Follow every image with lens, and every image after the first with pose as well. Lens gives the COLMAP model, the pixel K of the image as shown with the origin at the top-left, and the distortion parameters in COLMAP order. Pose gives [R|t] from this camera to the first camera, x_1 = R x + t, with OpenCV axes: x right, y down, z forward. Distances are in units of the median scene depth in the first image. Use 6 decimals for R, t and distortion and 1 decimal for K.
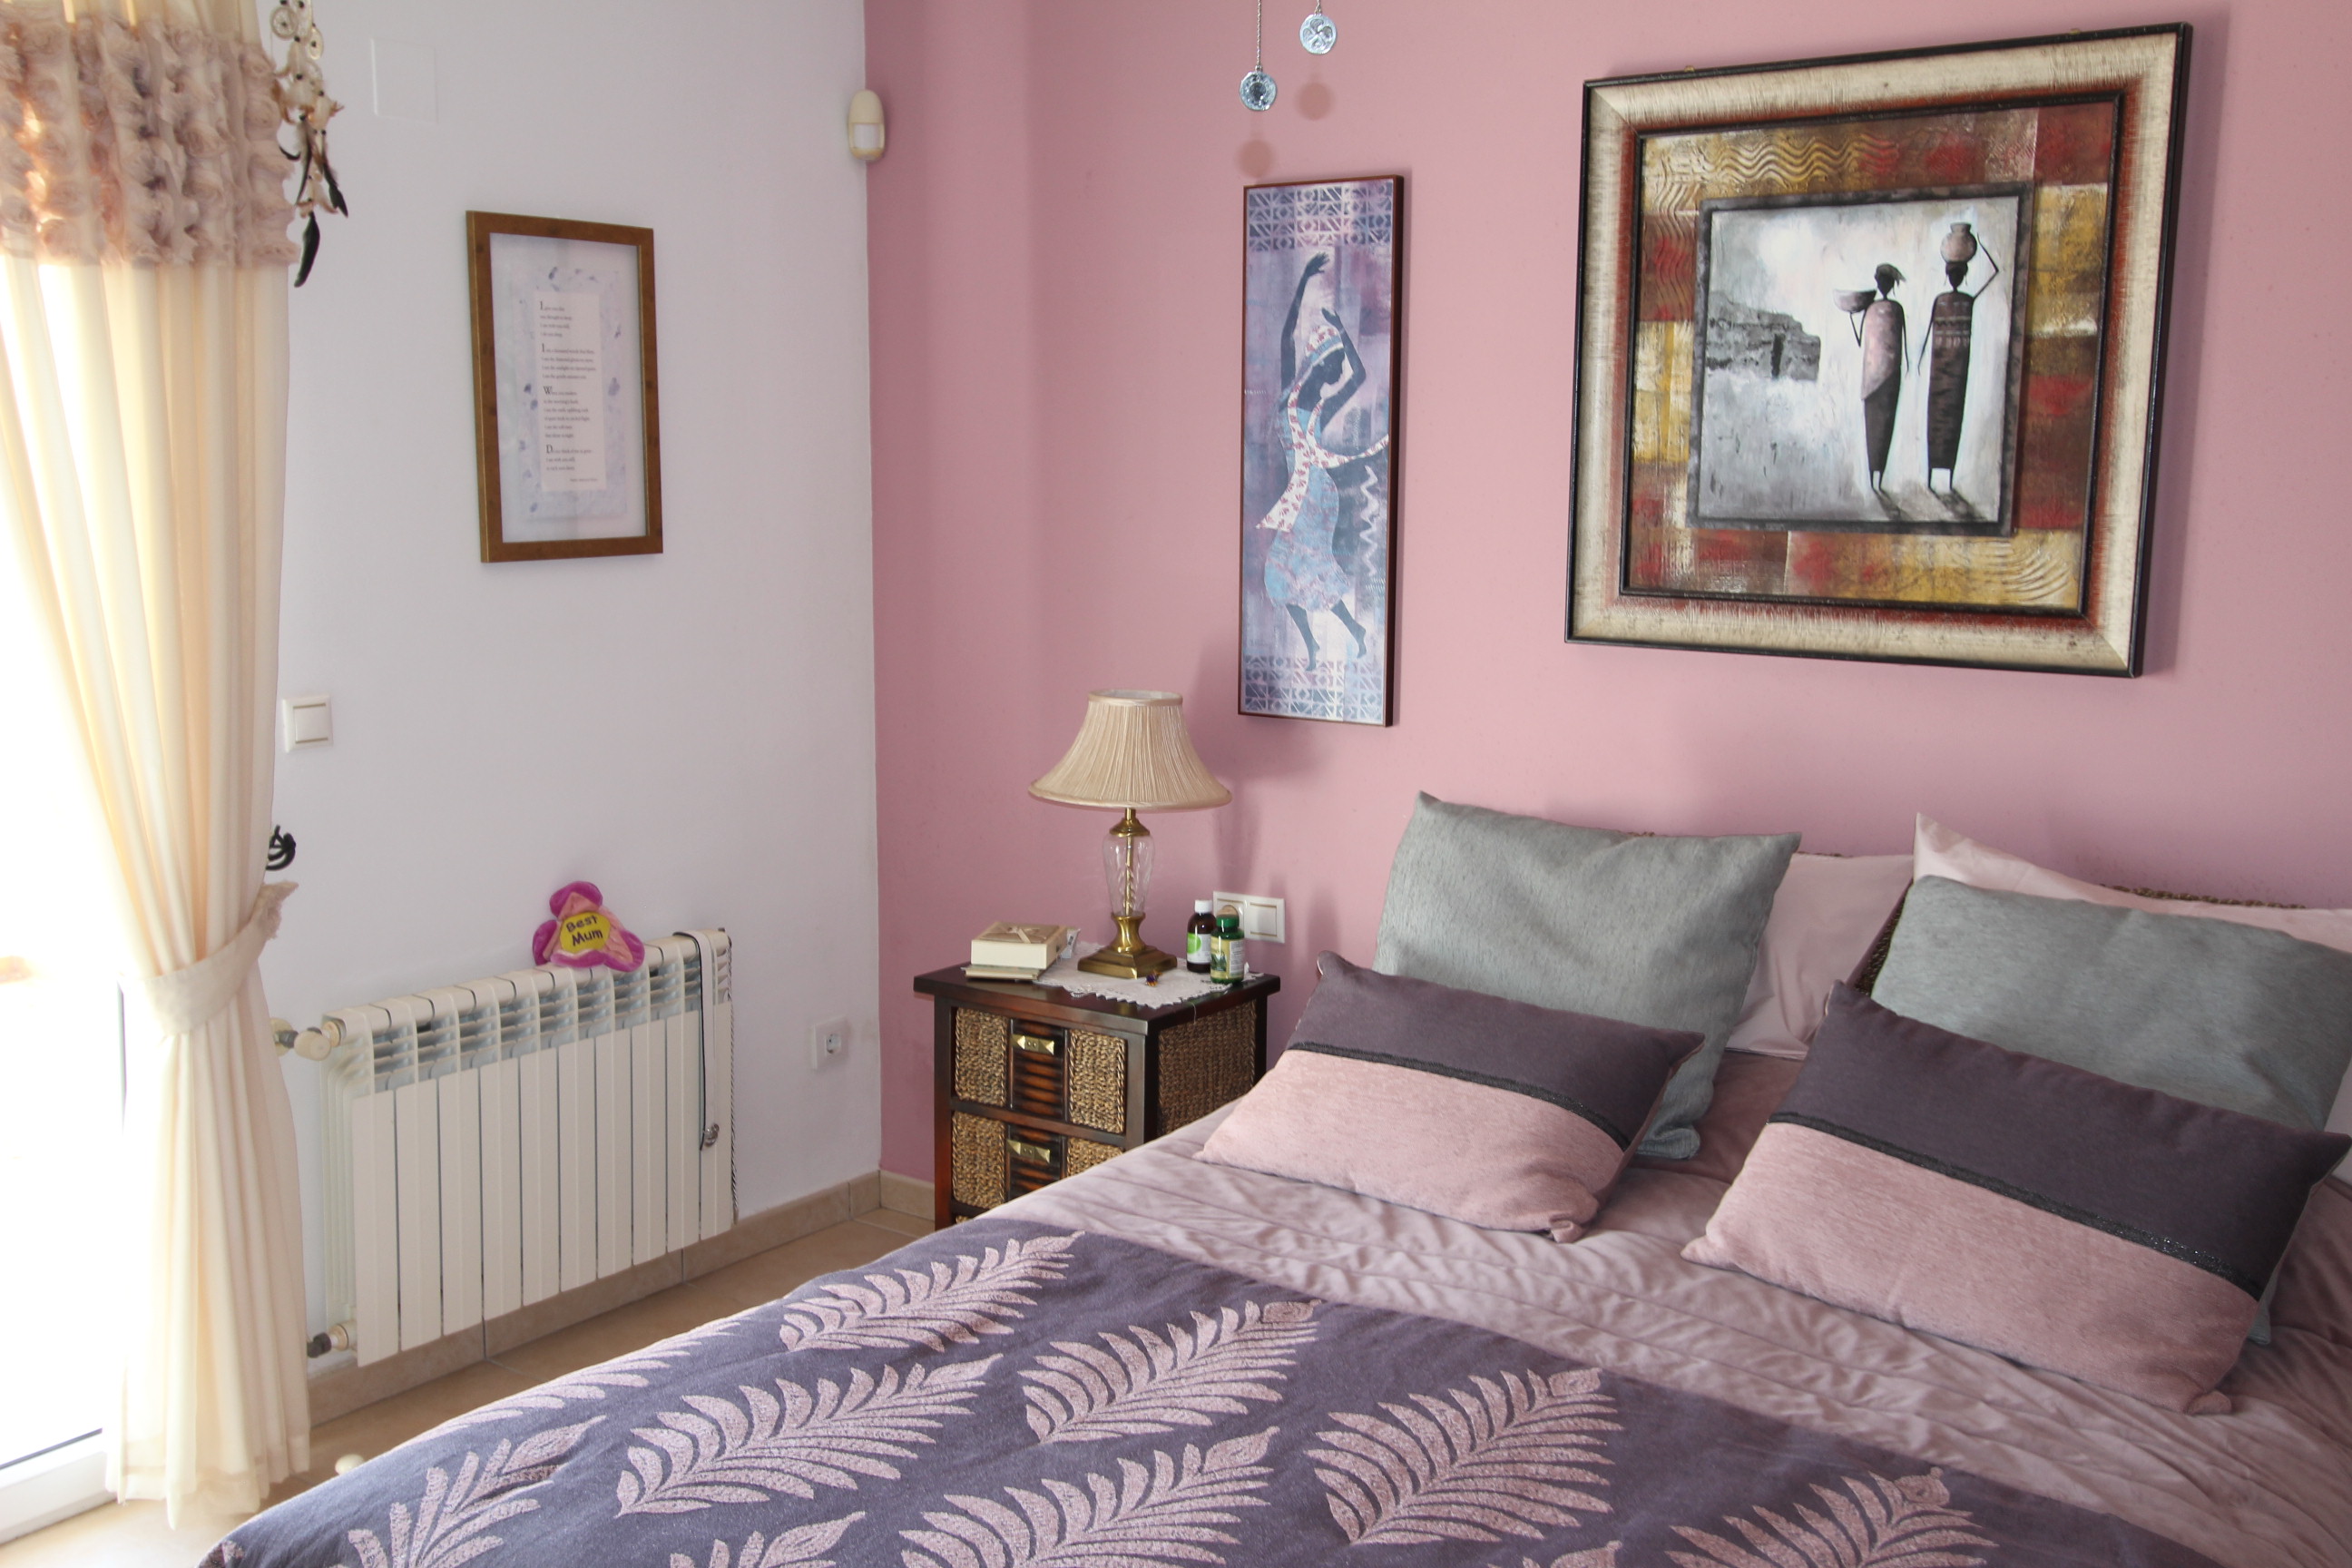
lens RADIAL K [[2268.1, 0, 1186.1], [0, 2268.1, 791.7], [0, 0, 1]] dist [0.010013, 0.000000]
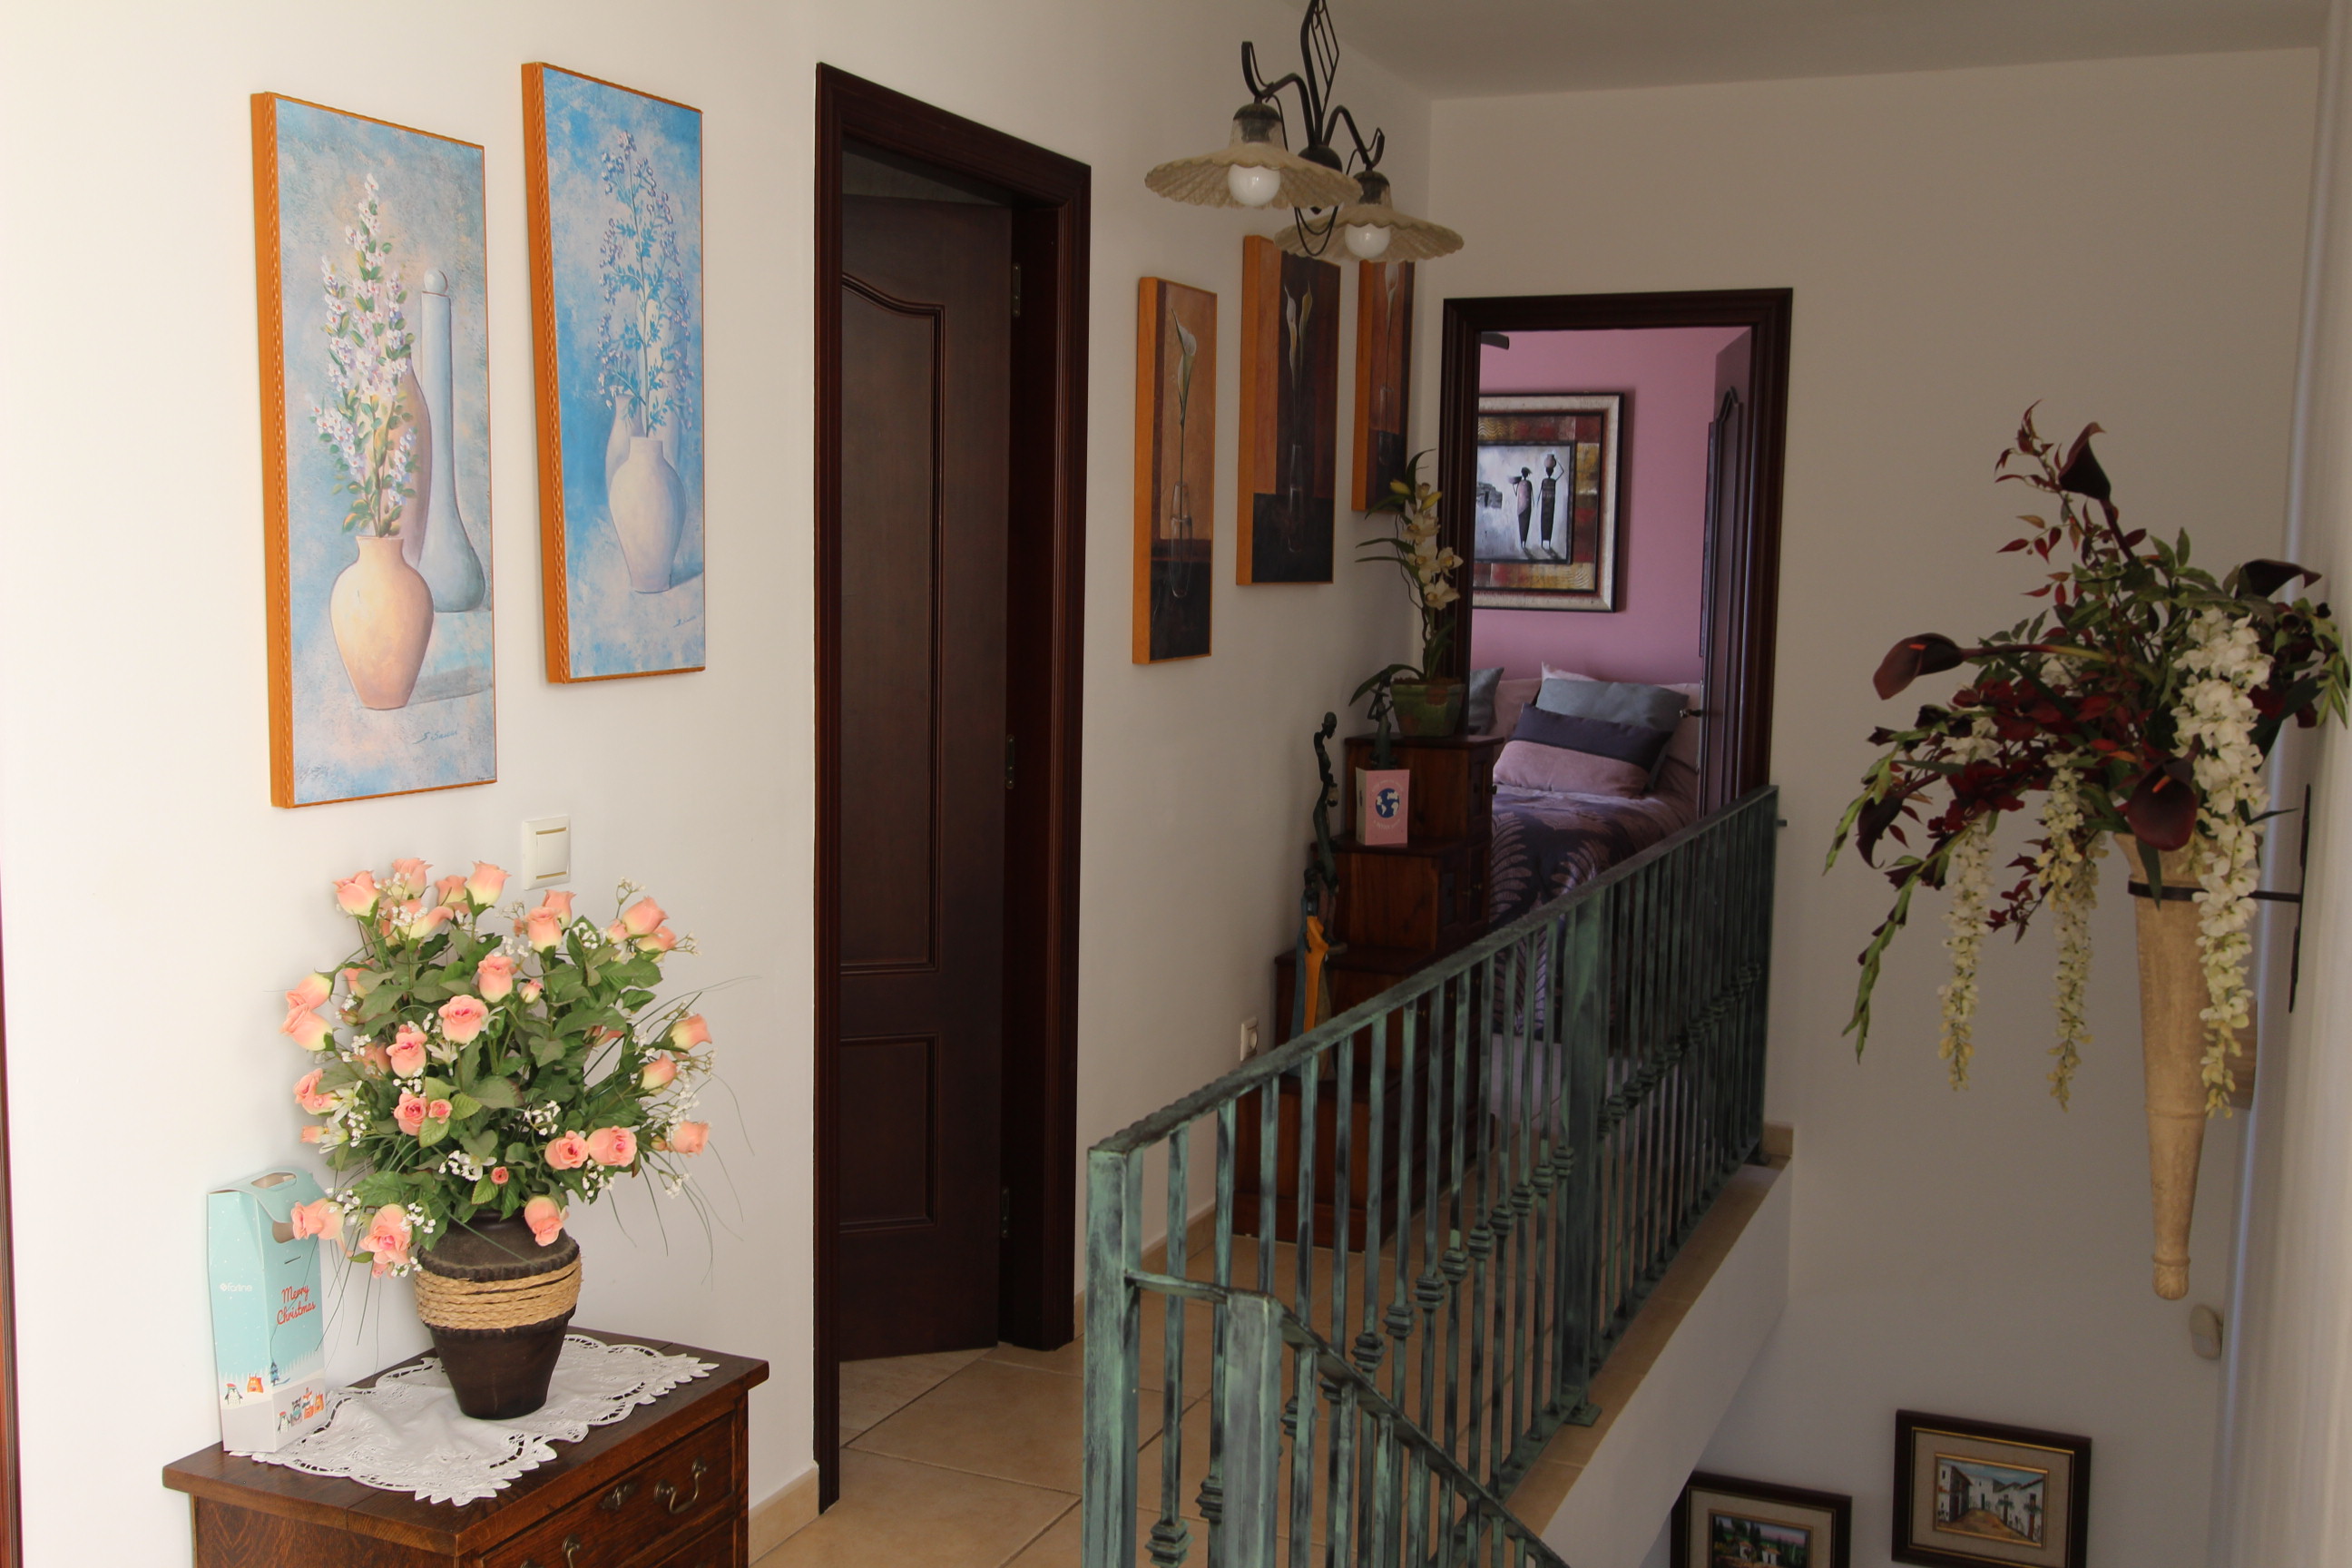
lens RADIAL K [[2268.1, 0, 1171.0], [0, 2268.1, 782.3], [0, 0, 1]] dist [0.010013, 0.000000]
pose [[0.981336, -0.011862, 0.191933, -0.673338], [0.021111, 0.998708, -0.046216, 0.280099], [-0.191136, 0.049405, 0.980319, -1.667732]]
